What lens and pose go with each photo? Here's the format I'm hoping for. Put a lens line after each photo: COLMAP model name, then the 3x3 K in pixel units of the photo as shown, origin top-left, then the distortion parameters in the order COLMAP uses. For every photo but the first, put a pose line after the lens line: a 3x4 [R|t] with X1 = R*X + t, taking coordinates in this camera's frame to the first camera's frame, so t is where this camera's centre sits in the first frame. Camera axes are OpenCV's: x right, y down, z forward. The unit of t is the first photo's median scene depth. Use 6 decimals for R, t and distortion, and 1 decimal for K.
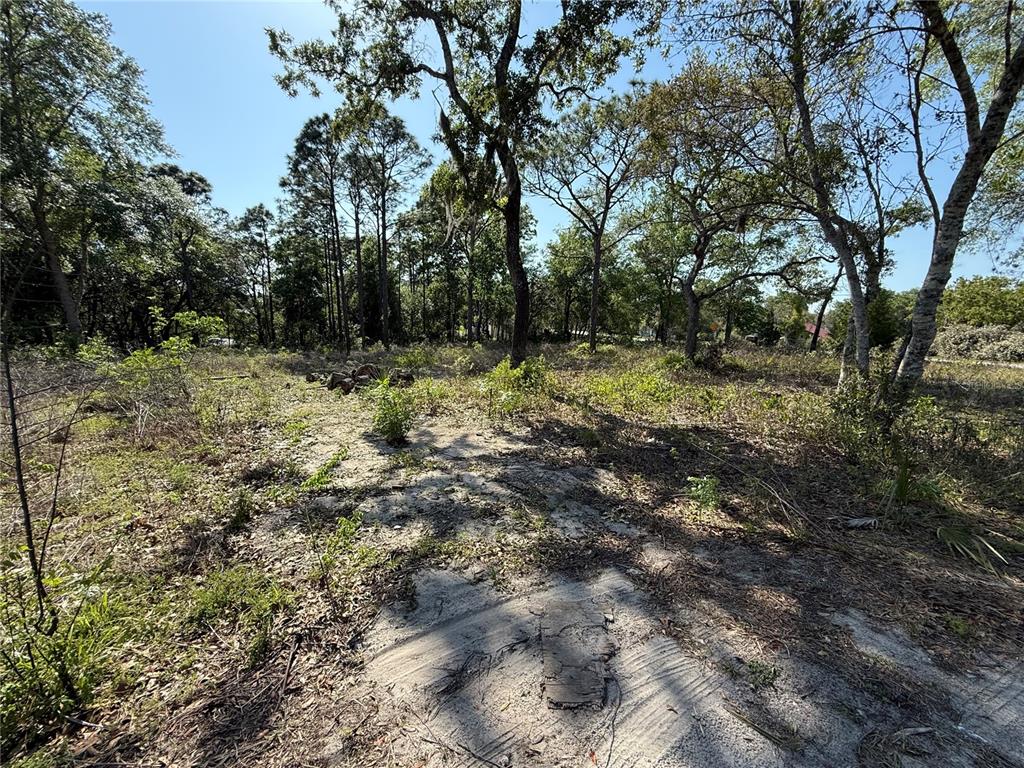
lens RADIAL K [[410.7, 0, 506.0], [0, 410.7, 378.9], [0, 0, 1]] dist [-0.000328, 0.000205]
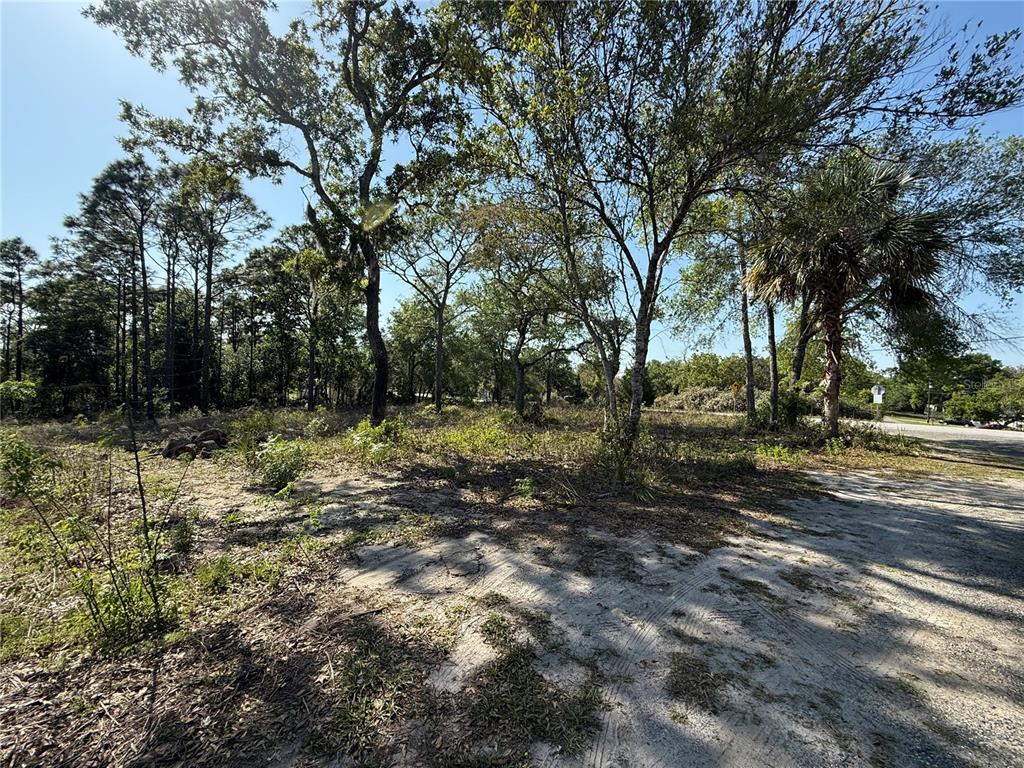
lens RADIAL K [[410.7, 0, 508.8], [0, 410.7, 374.3], [0, 0, 1]] dist [-0.000328, 0.000205]
pose [[0.925106, 0.009469, 0.379590, -0.023972], [0.052358, 0.986958, -0.152224, 0.008151], [-0.376081, 0.160698, 0.912545, -0.062427]]
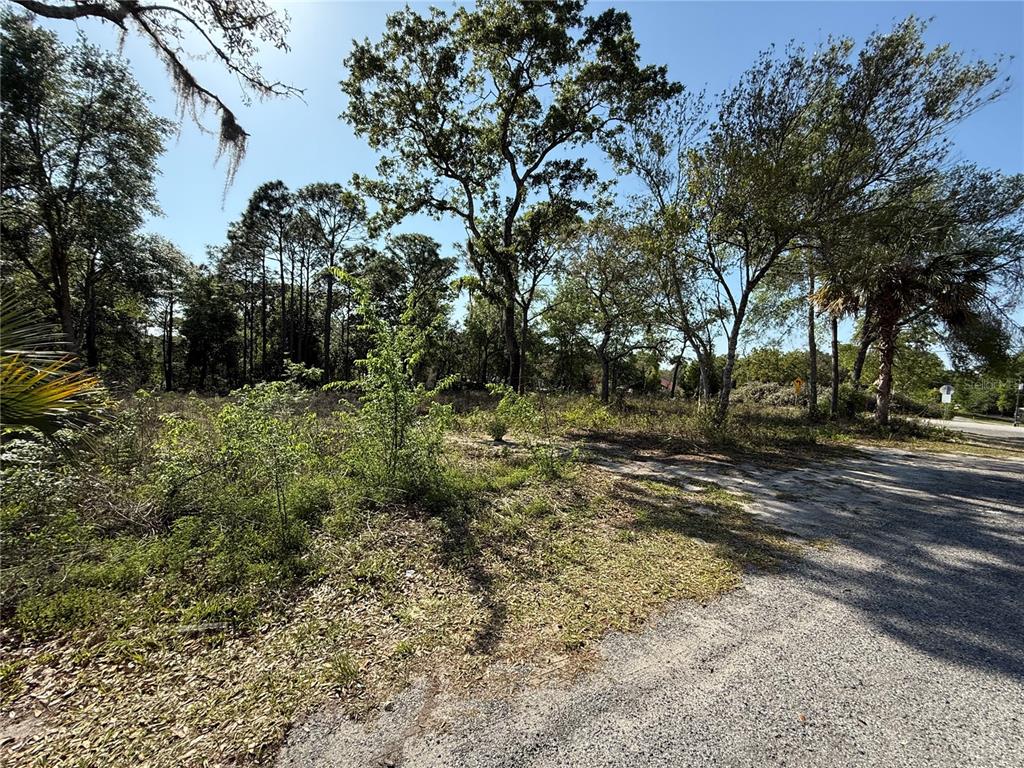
lens RADIAL K [[410.7, 0, 508.5], [0, 410.7, 375.8], [0, 0, 1]] dist [-0.000328, 0.000205]
pose [[0.959905, 0.021838, 0.279475, -0.147625], [0.013685, 0.992122, -0.124529, 0.018727], [-0.279993, 0.123361, 0.952043, -0.154670]]
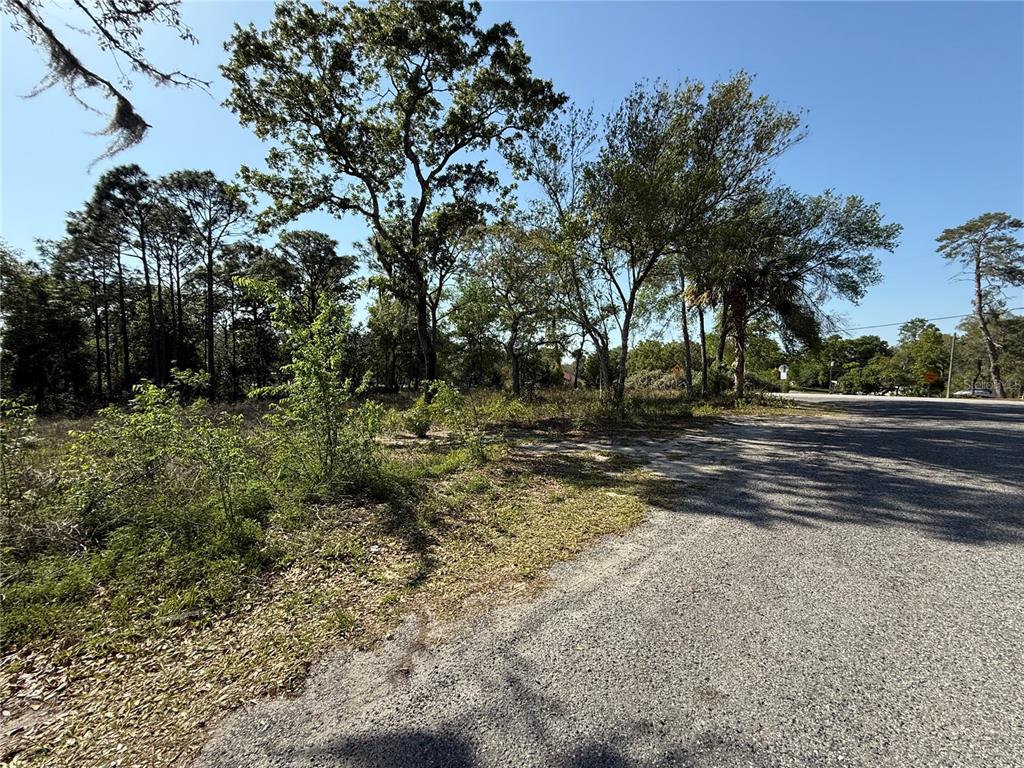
lens RADIAL K [[410.7, 0, 509.4], [0, 410.7, 375.7], [0, 0, 1]] dist [-0.000328, 0.000205]
pose [[0.872189, -0.027965, 0.488369, -0.163392], [0.094531, 0.989181, -0.112182, 0.024177], [-0.479948, 0.144010, 0.865397, -0.166271]]
